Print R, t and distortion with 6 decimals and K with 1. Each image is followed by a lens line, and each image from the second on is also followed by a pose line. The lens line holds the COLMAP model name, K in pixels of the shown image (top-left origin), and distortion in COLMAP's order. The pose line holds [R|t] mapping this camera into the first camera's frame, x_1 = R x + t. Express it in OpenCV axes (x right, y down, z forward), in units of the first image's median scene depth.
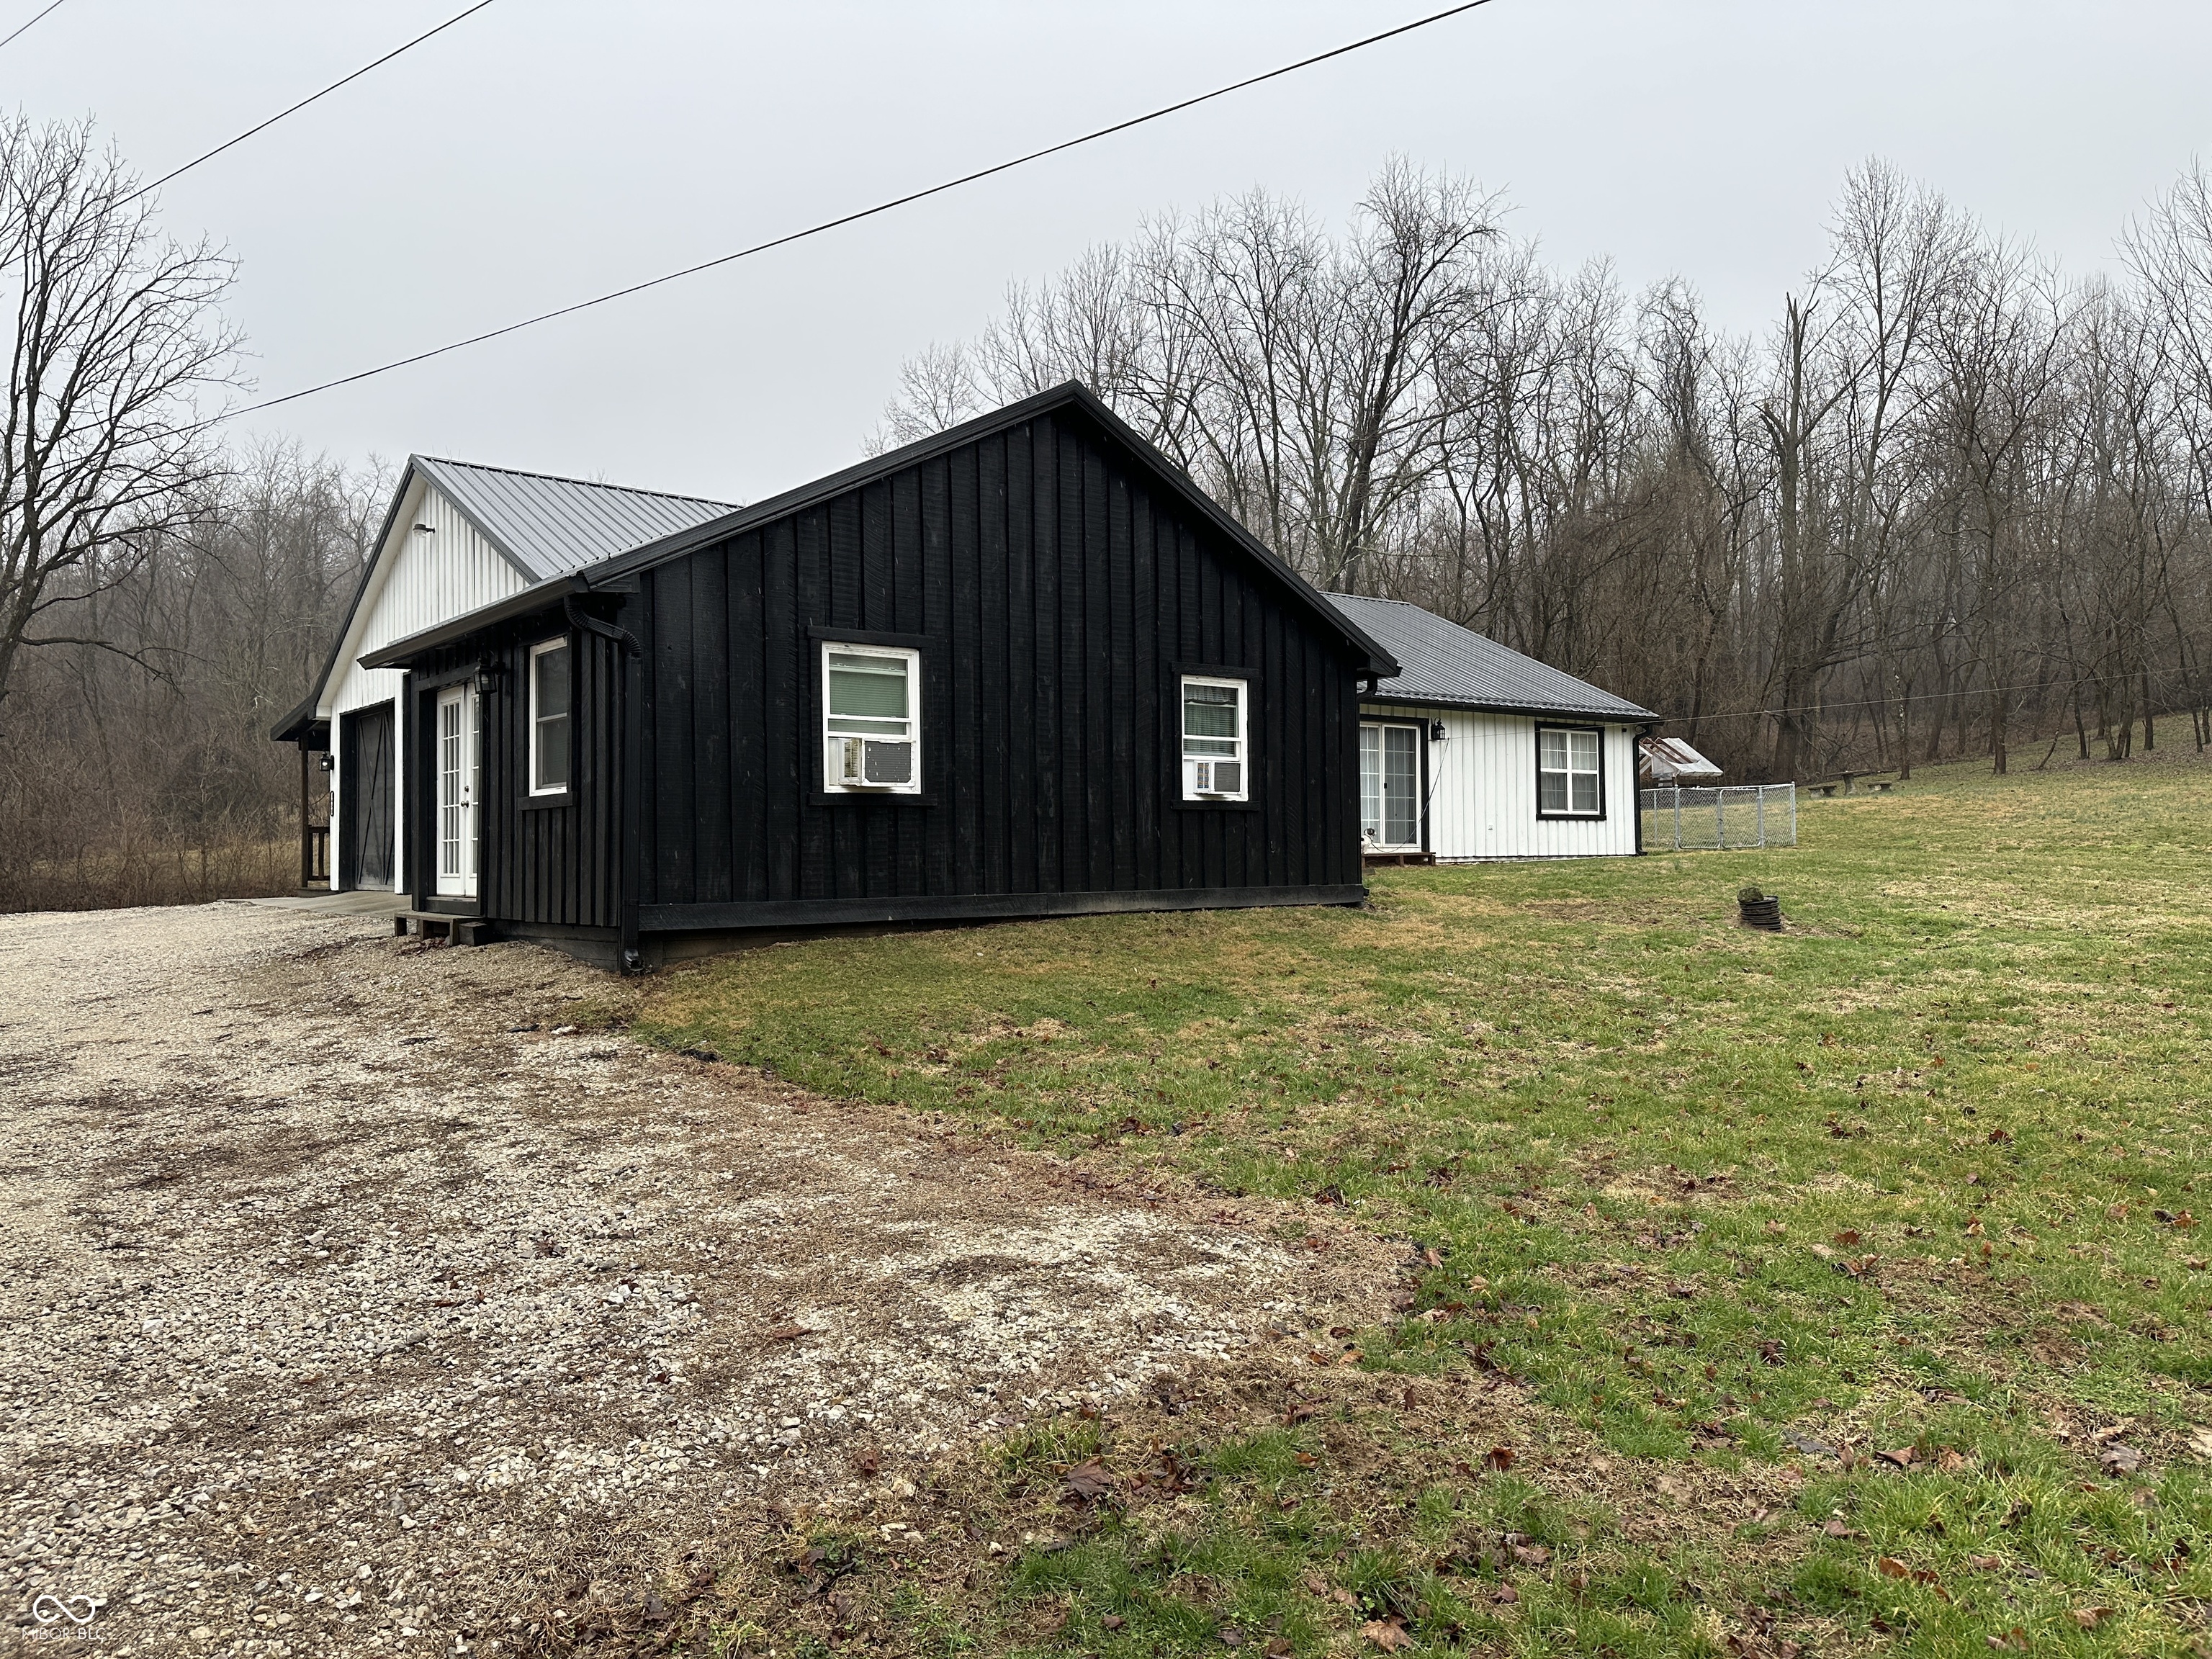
lens RADIAL K [[1541.6, 0, 1101.7], [0, 1541.6, 825.7], [0, 0, 1]] dist [0.049228, -0.051325]
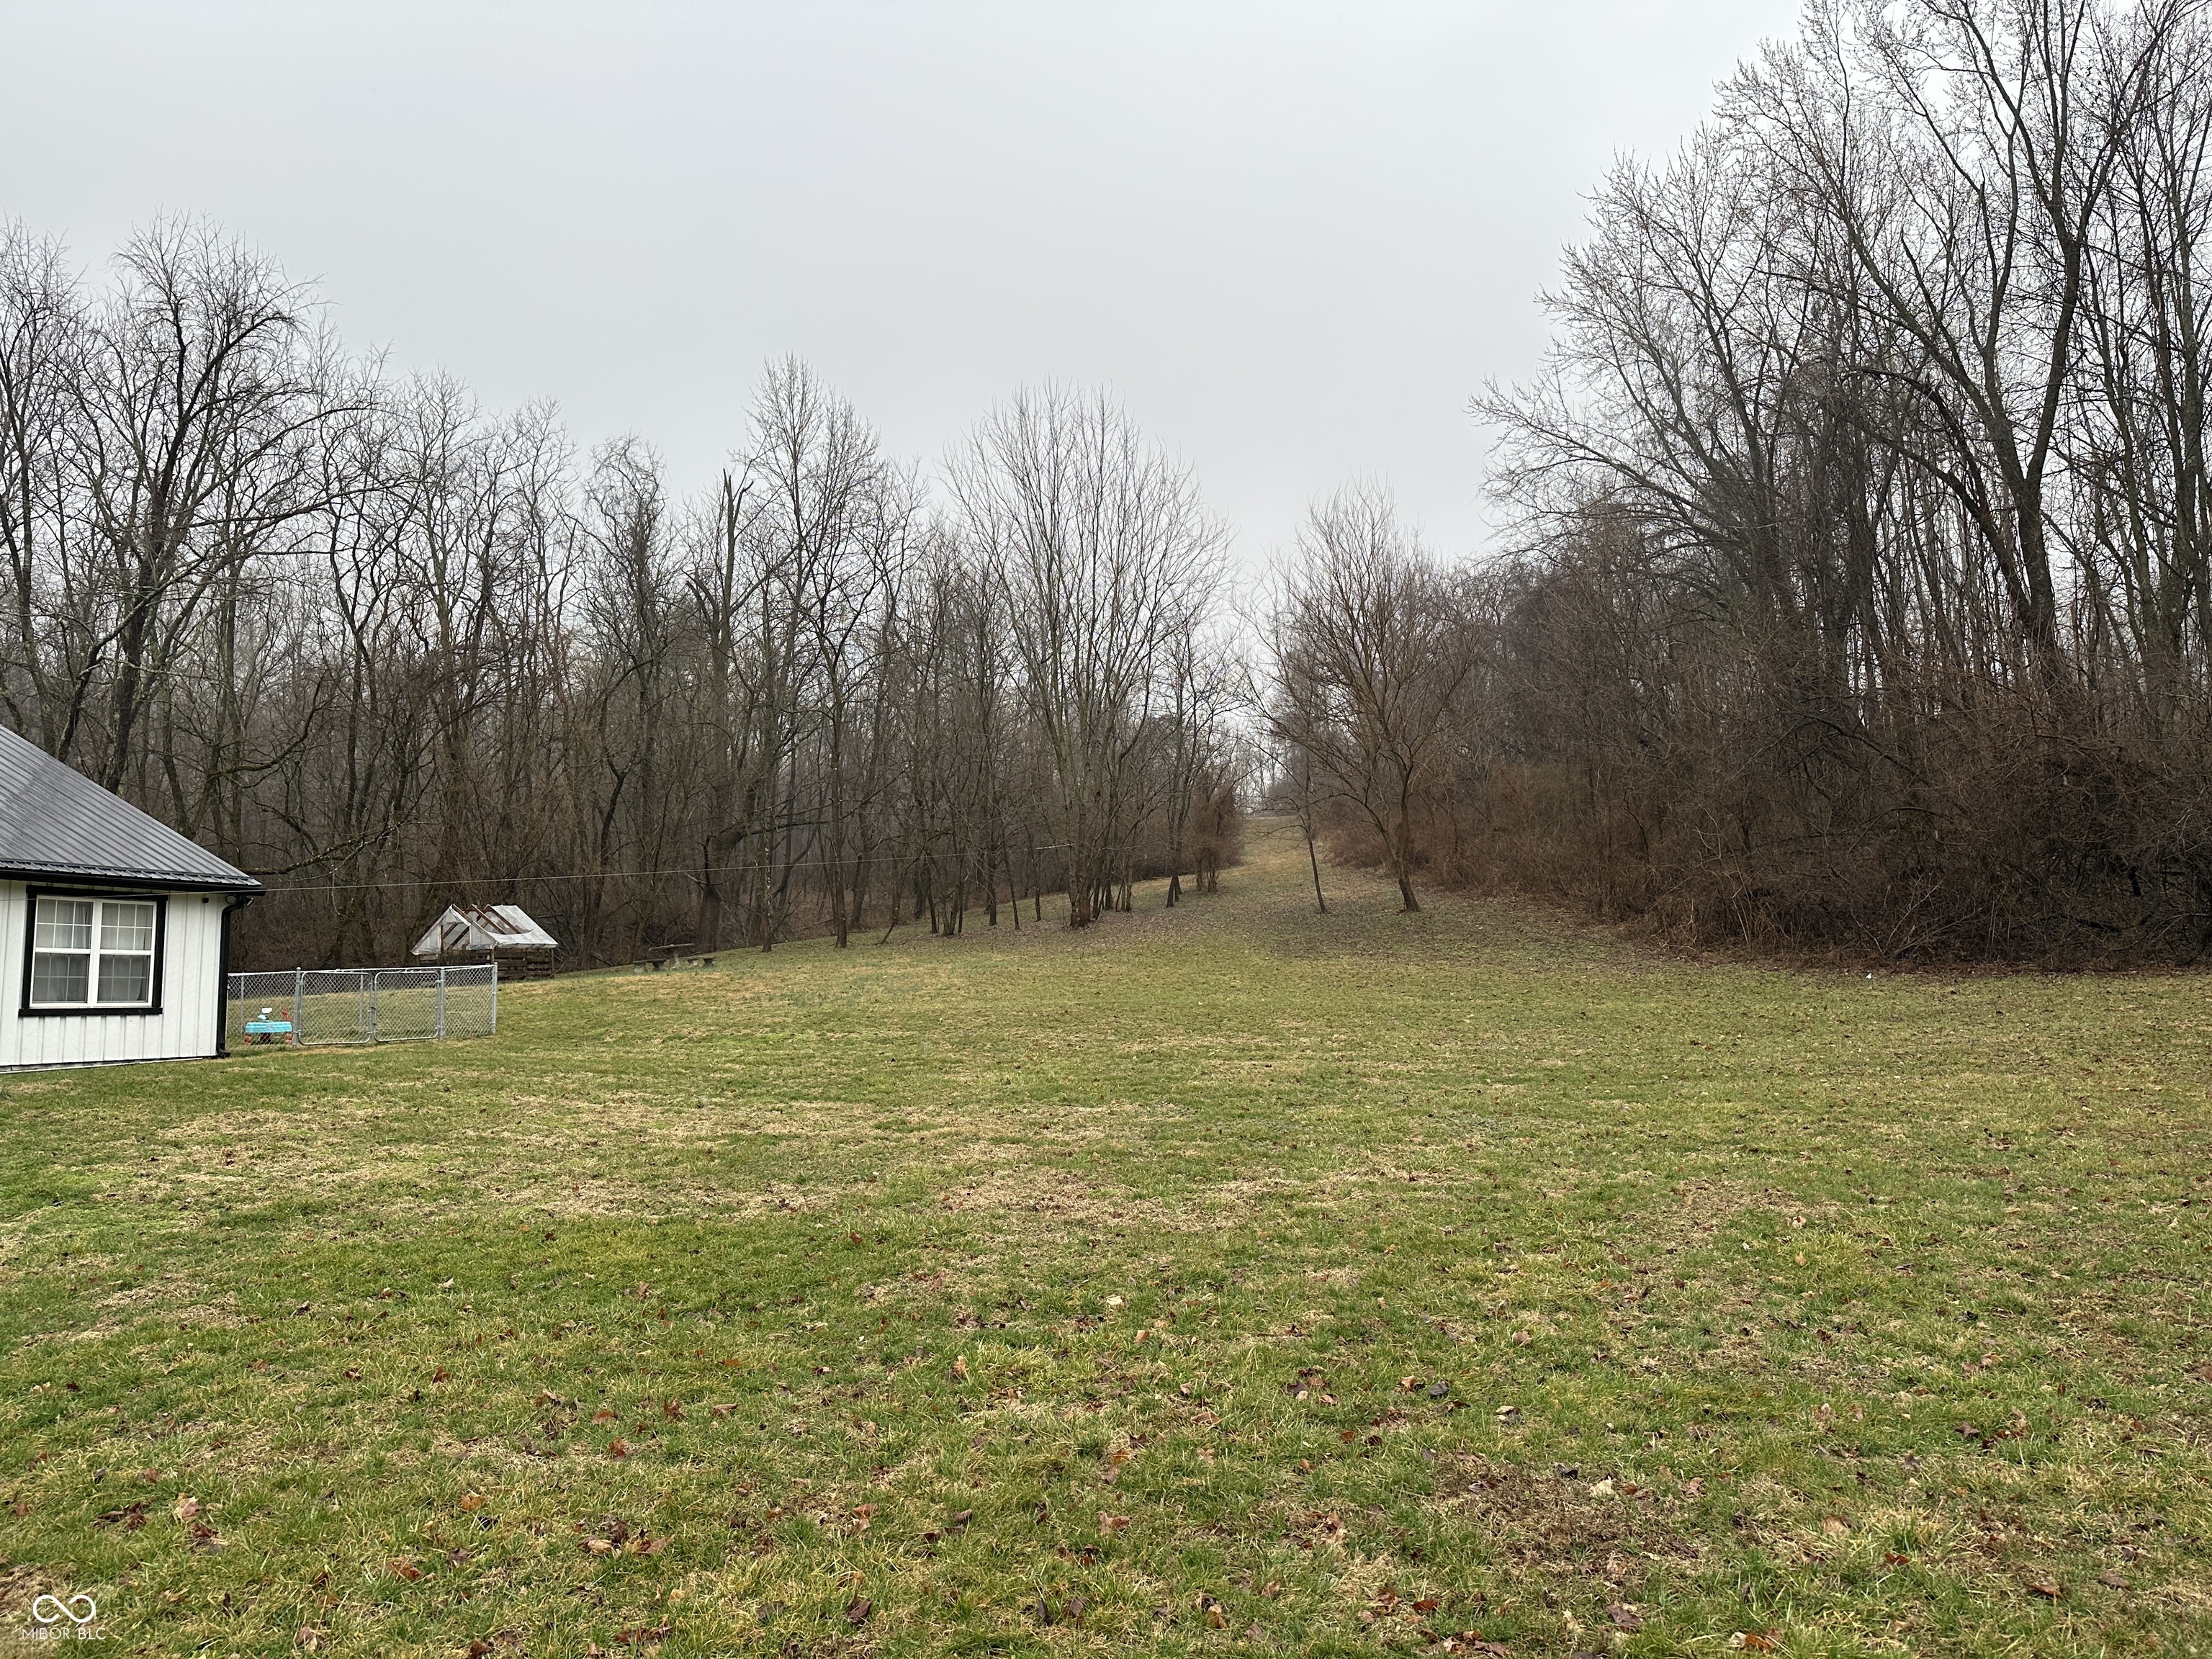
lens RADIAL K [[1541.6, 0, 1114.5], [0, 1541.6, 829.4], [0, 0, 1]] dist [0.049228, -0.051325]
pose [[0.849177, 0.051001, 0.525640, 0.311242], [0.000745, 0.995209, -0.097764, -0.018803], [-0.528108, 0.083411, 0.845071, 0.066048]]
